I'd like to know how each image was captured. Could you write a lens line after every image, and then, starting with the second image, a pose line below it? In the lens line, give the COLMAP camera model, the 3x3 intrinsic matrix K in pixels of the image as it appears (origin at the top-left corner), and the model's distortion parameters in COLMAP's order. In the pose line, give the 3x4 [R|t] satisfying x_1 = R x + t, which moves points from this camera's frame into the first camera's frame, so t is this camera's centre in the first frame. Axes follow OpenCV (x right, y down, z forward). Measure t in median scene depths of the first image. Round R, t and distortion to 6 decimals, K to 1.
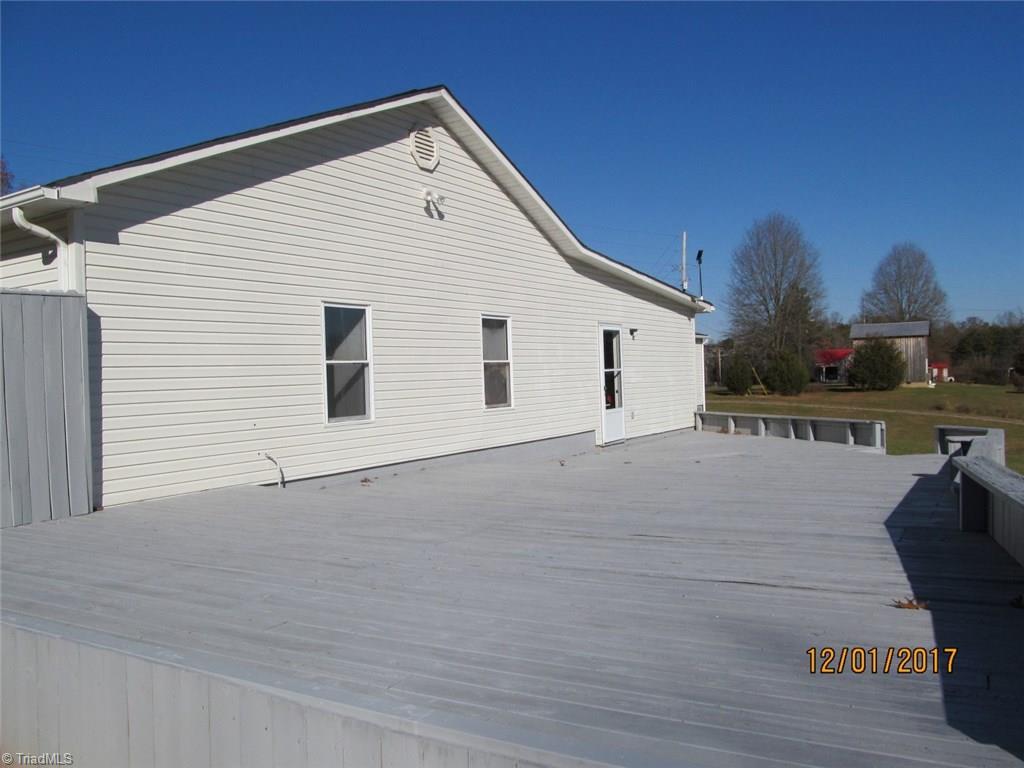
lens RADIAL K [[856.6, 0, 504.8], [0, 856.6, 387.0], [0, 0, 1]] dist [-0.062574, 0.021396]
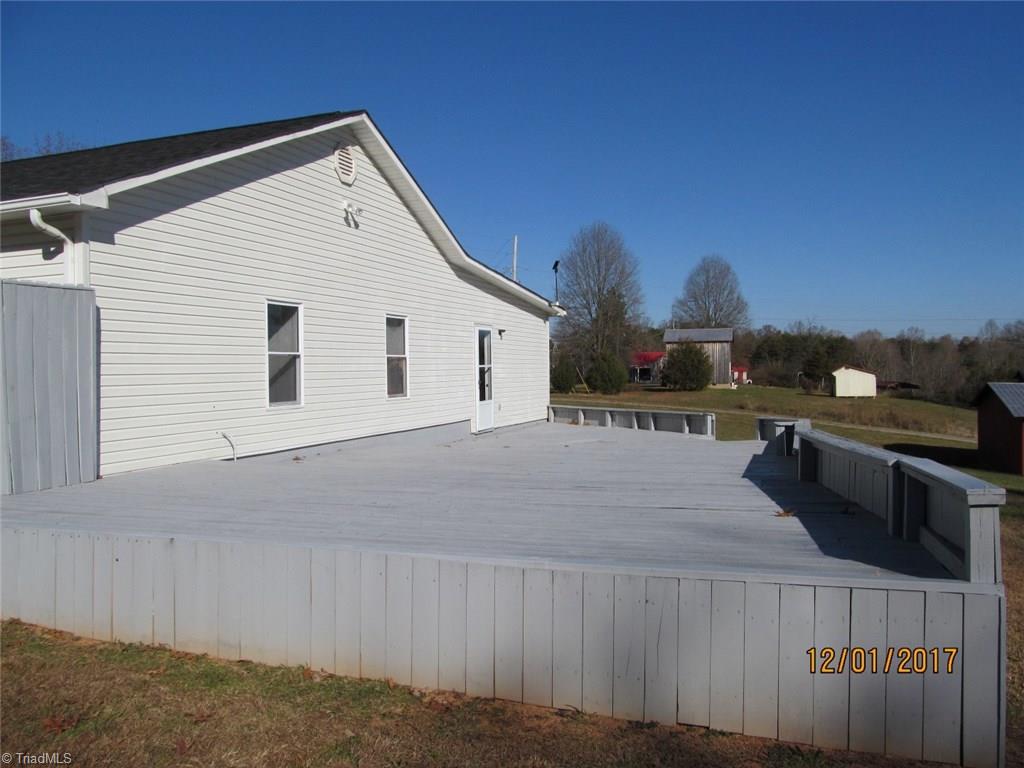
lens RADIAL K [[856.6, 0, 516.9], [0, 856.6, 382.3], [0, 0, 1]] dist [-0.062574, 0.021396]
pose [[0.975151, 0.016501, 0.220927, -0.090218], [-0.016059, 0.999864, -0.003796, 0.005651], [-0.220960, 0.000154, 0.975283, -0.111769]]
